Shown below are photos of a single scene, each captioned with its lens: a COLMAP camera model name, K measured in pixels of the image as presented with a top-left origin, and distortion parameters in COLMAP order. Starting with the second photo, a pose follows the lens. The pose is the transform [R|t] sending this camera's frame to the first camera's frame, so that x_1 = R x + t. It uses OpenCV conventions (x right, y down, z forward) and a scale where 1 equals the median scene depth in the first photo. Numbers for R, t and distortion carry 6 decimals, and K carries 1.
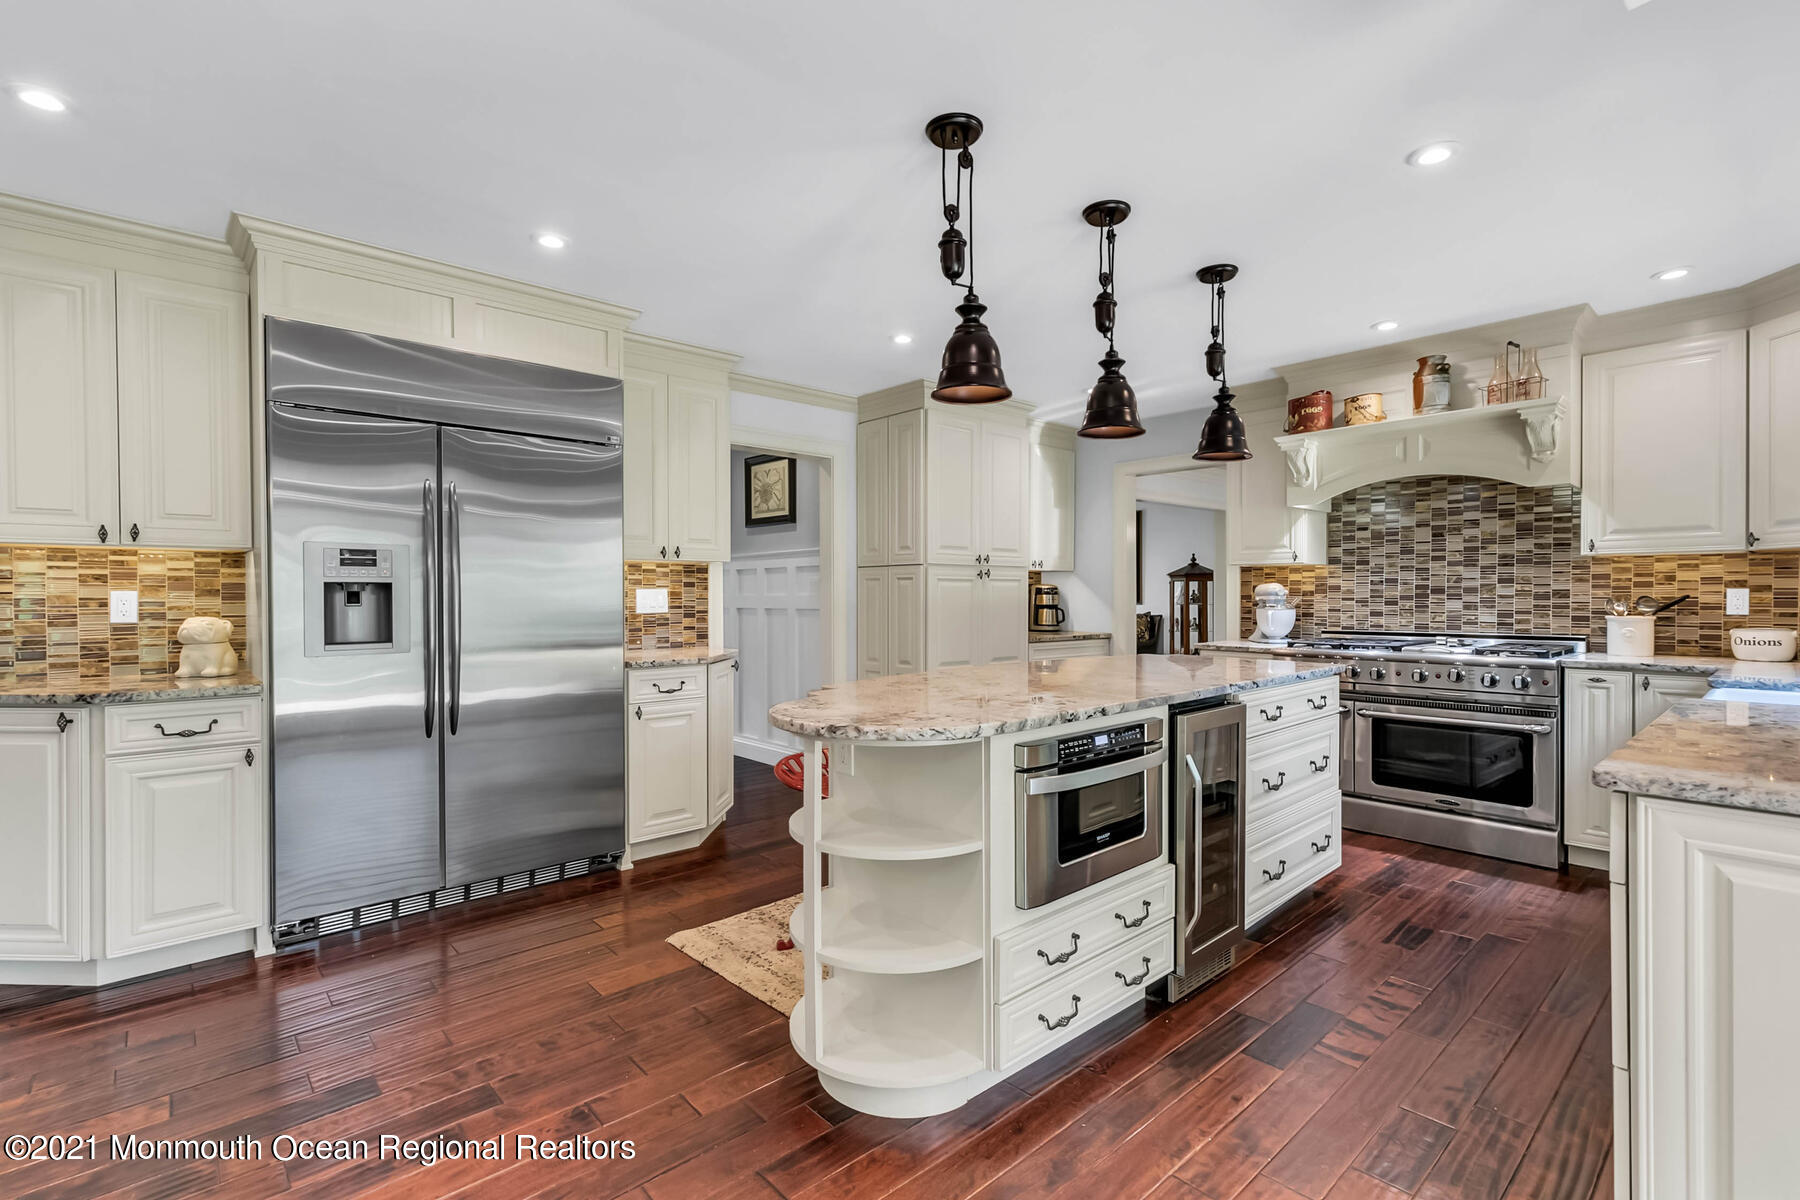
lens RADIAL K [[823.6, 0, 905.1], [0, 823.6, 599.9], [0, 0, 1]] dist [0.010452, -0.001496]
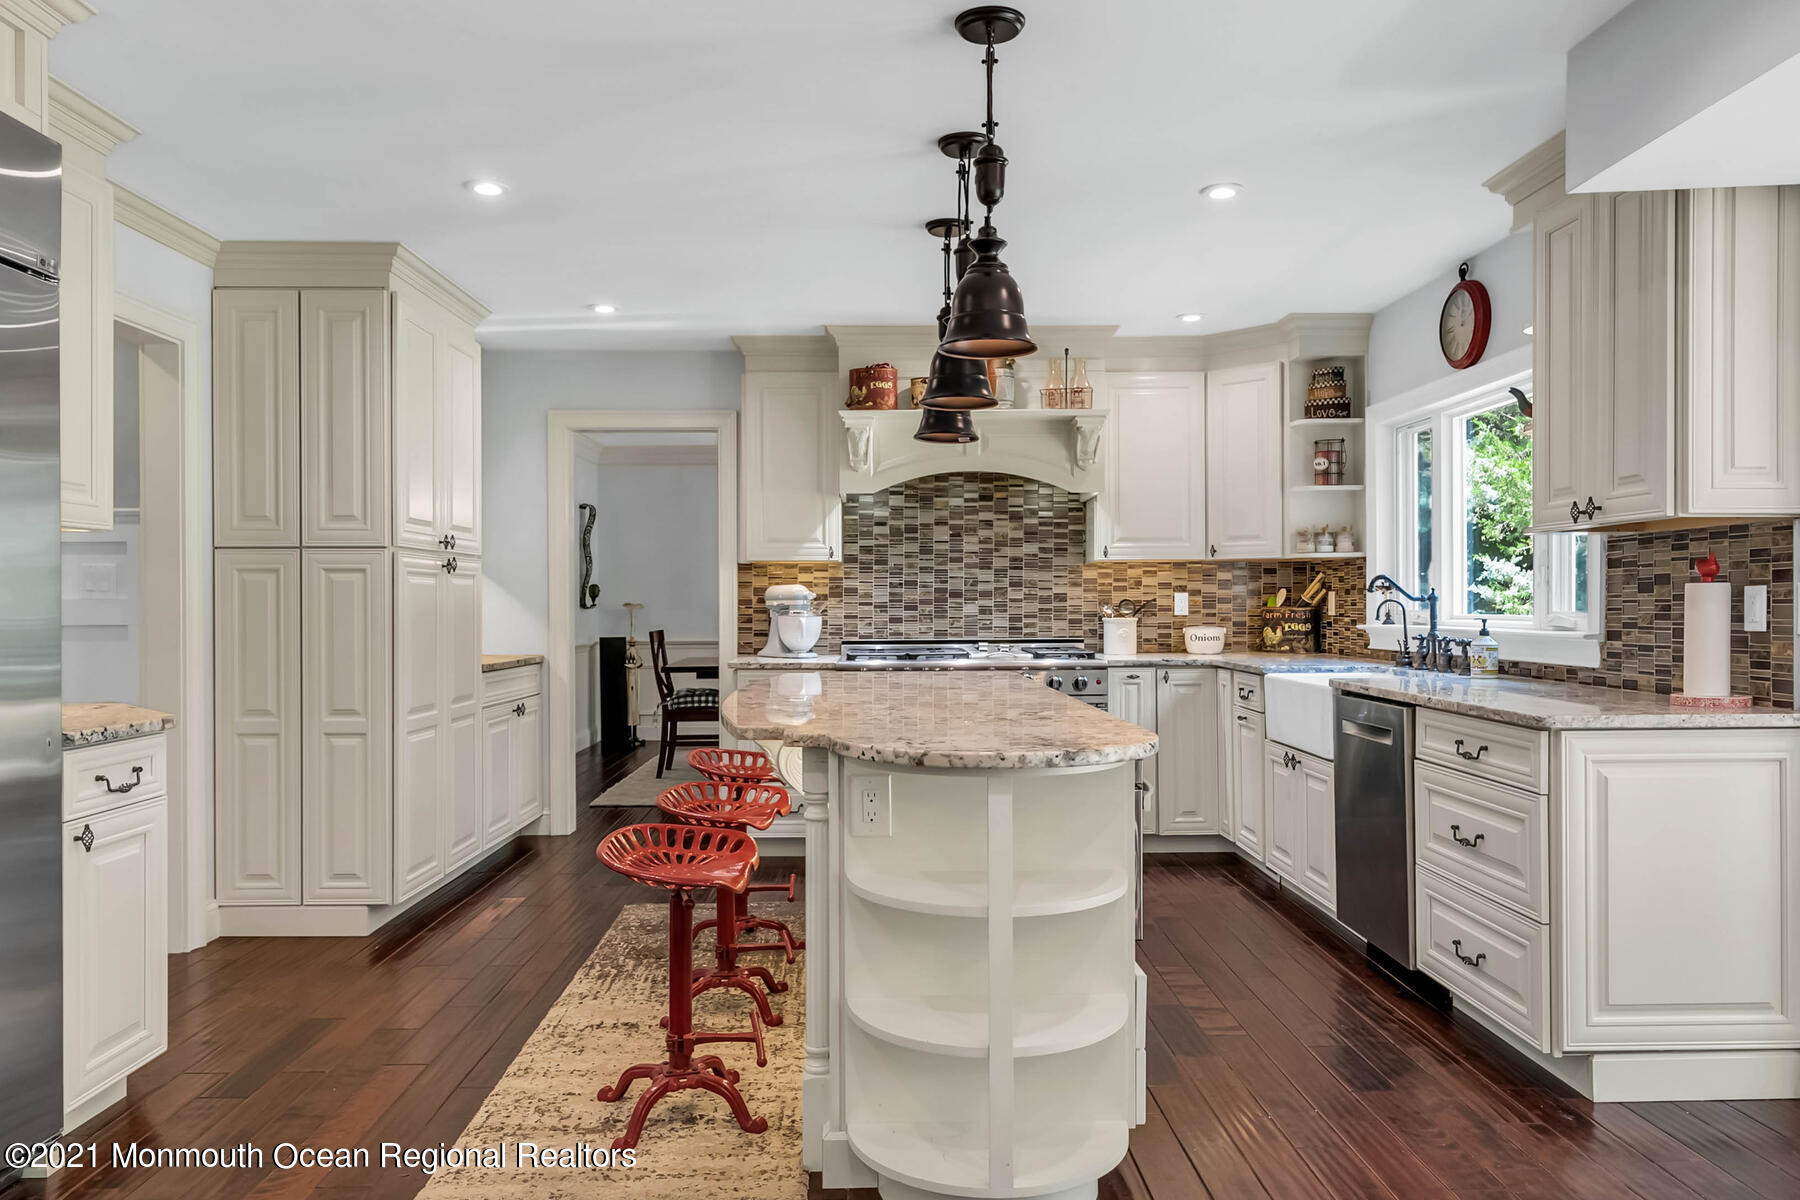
lens RADIAL K [[1232.7, 0, 894.3], [0, 1232.7, 599.8], [0, 0, 1]] dist [0.008066, -0.010794]
pose [[0.660531, 0.001268, 0.750798, -0.465988], [0.007124, 0.999943, -0.007956, 0.005976], [-0.750765, 0.010604, 0.660484, 0.138918]]
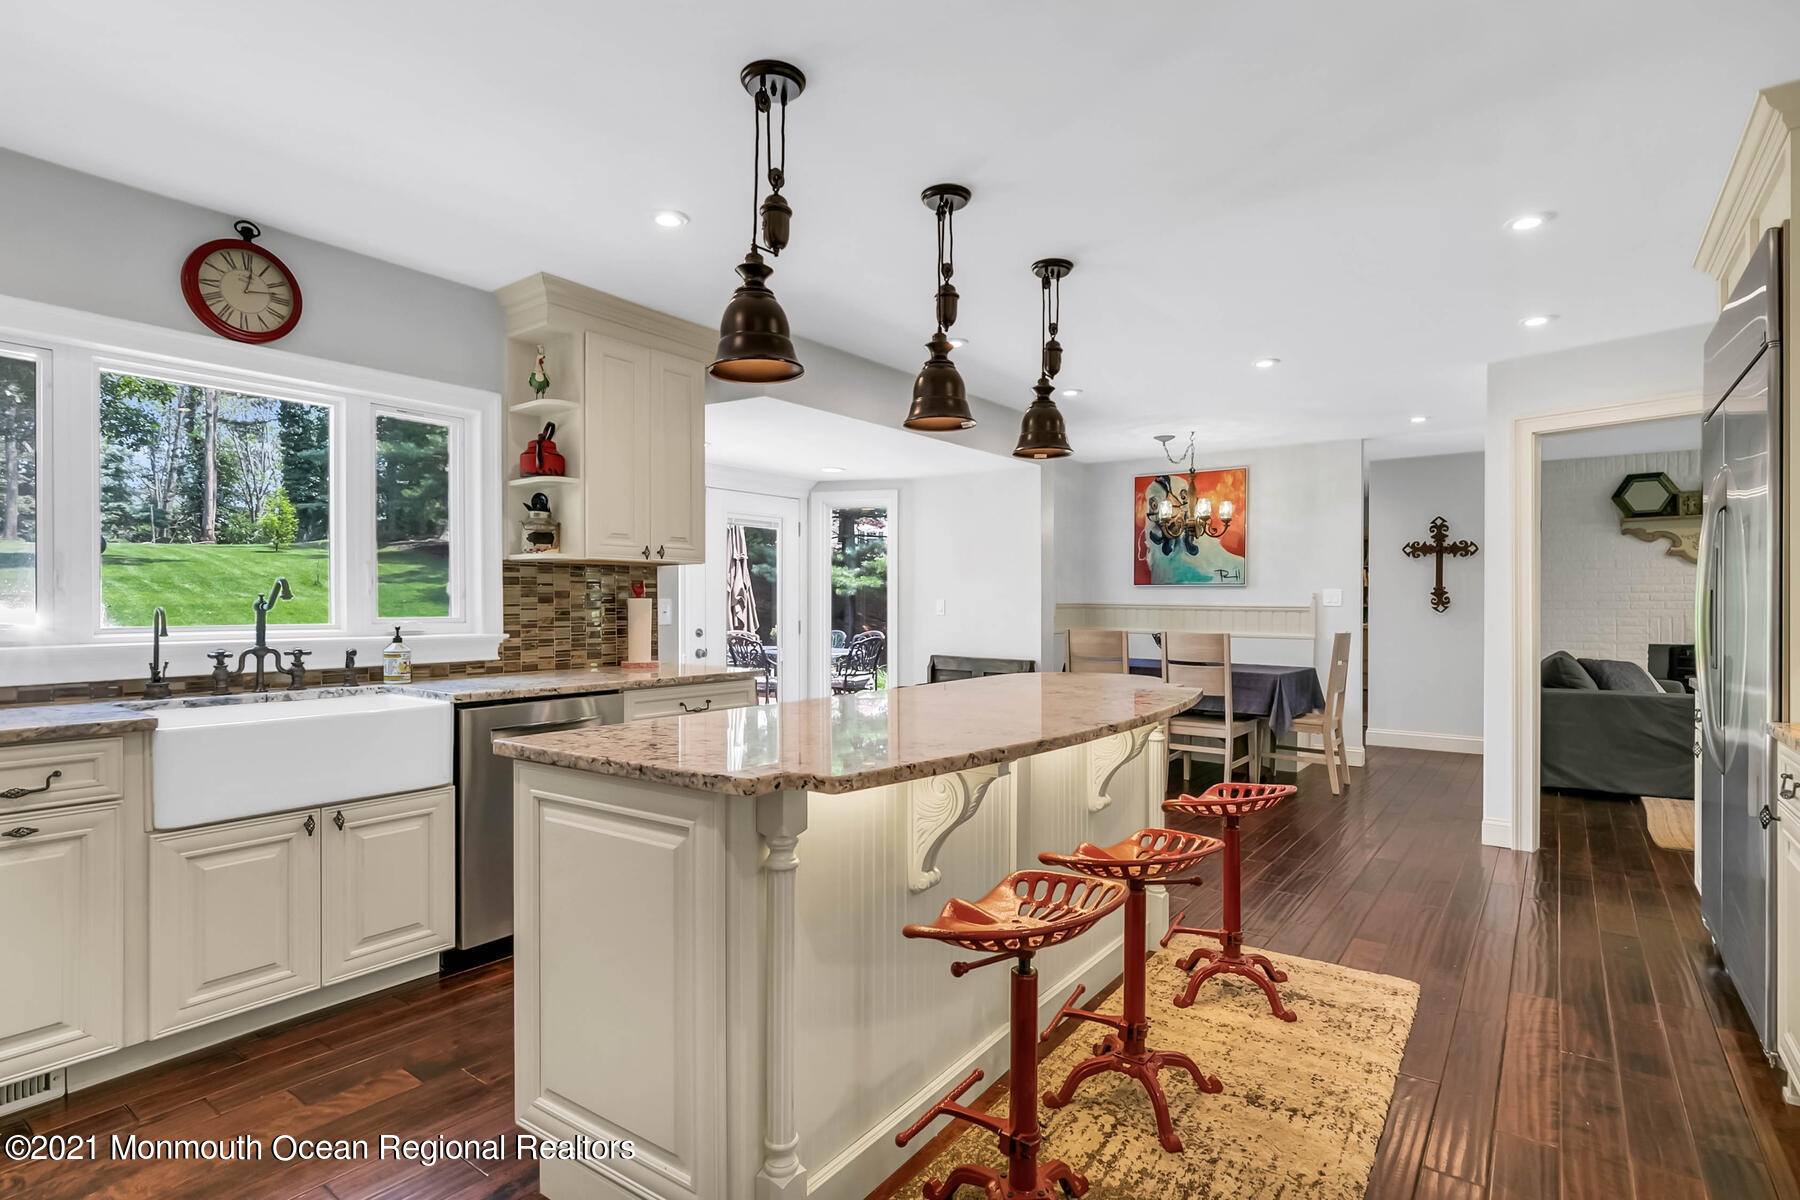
lens RADIAL K [[898.4, 0, 895.6], [0, 898.4, 607.3], [0, 0, 1]] dist [-0.004562, 0.001672]
pose [[-0.979954, 0.001561, -0.199218, 0.311592], [-0.000849, 0.999927, 0.012013, -0.008644], [0.199223, 0.011941, -0.979881, 1.236249]]
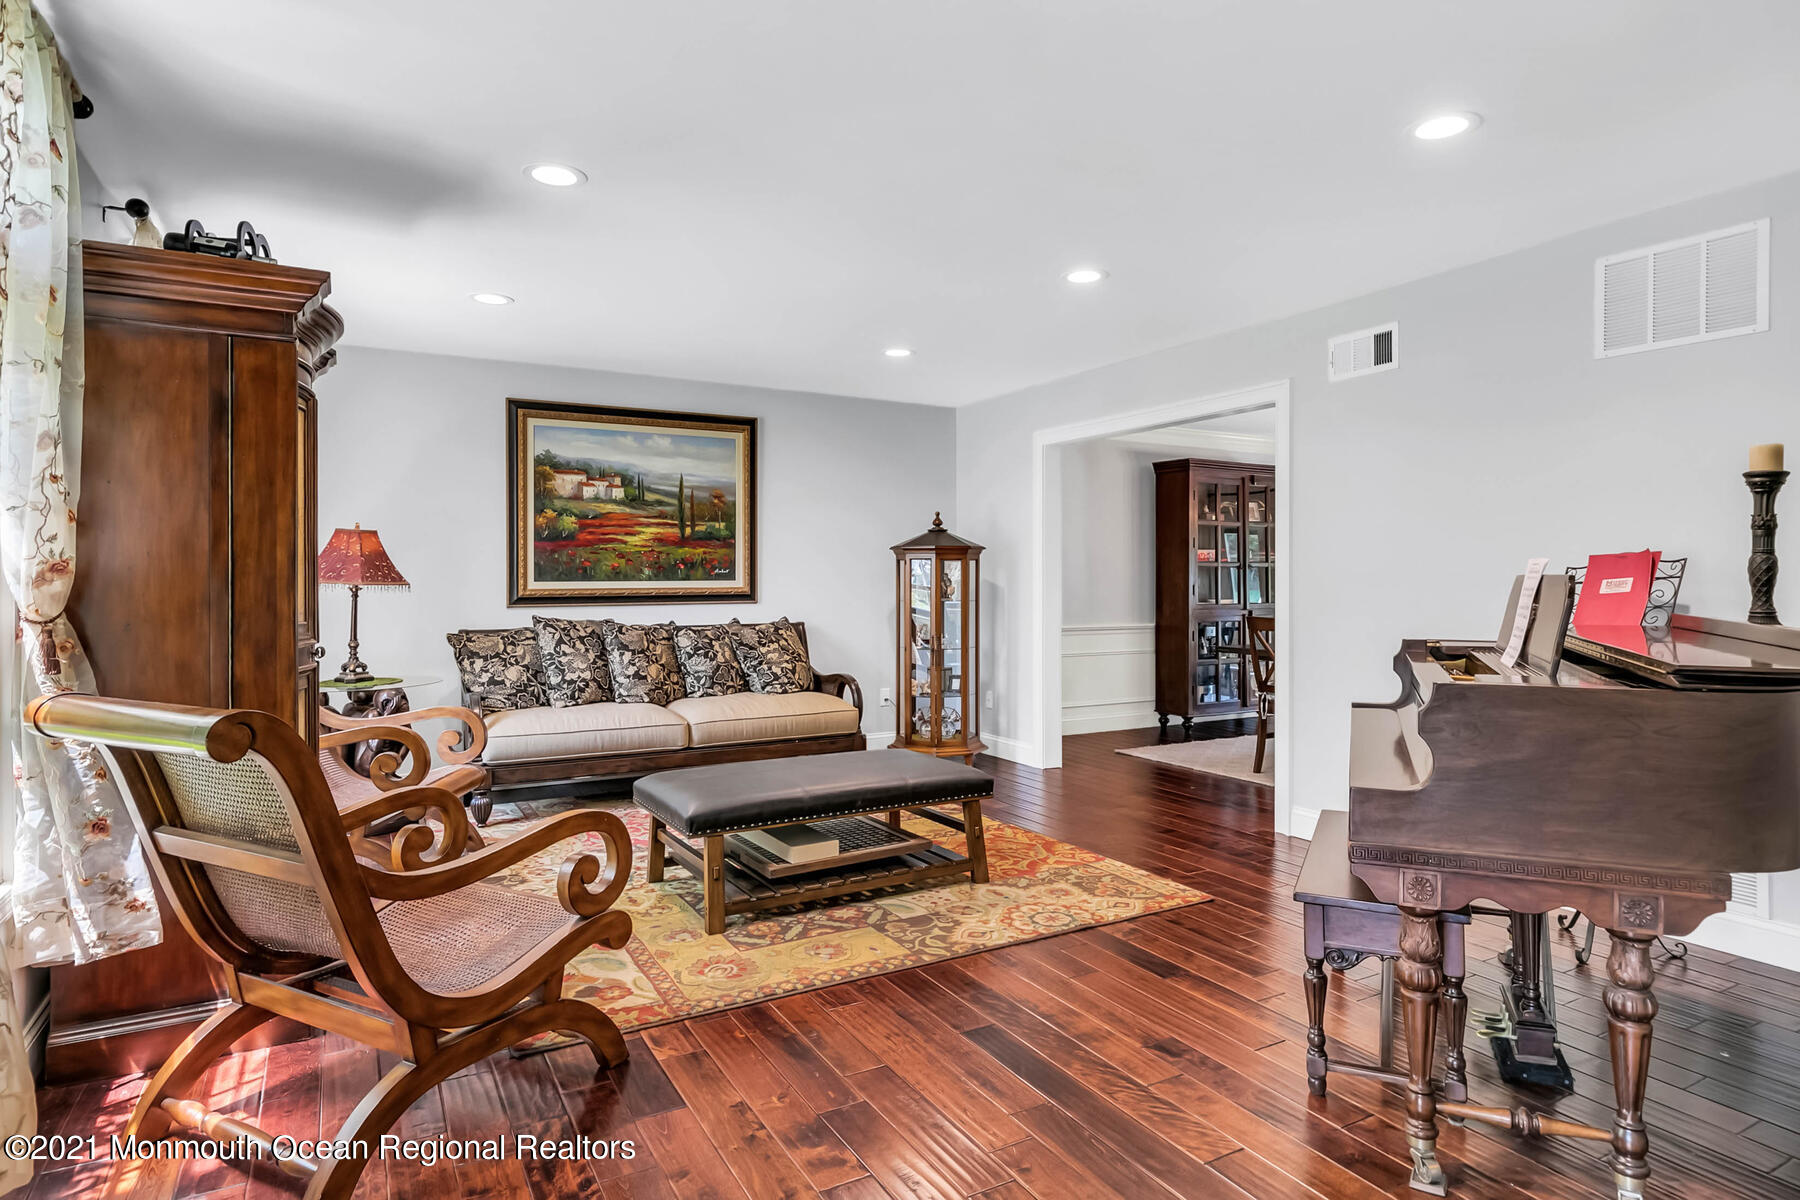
lens RADIAL K [[1001.7, 0, 903.2], [0, 1001.7, 581.0], [0, 0, 1]] dist [-0.000129, 0.000398]
pose [[0.215046, 0.003768, 0.976597, -0.735870], [0.005726, 0.999971, -0.005120, -0.010372], [-0.976587, 0.006693, 0.215018, 1.884152]]
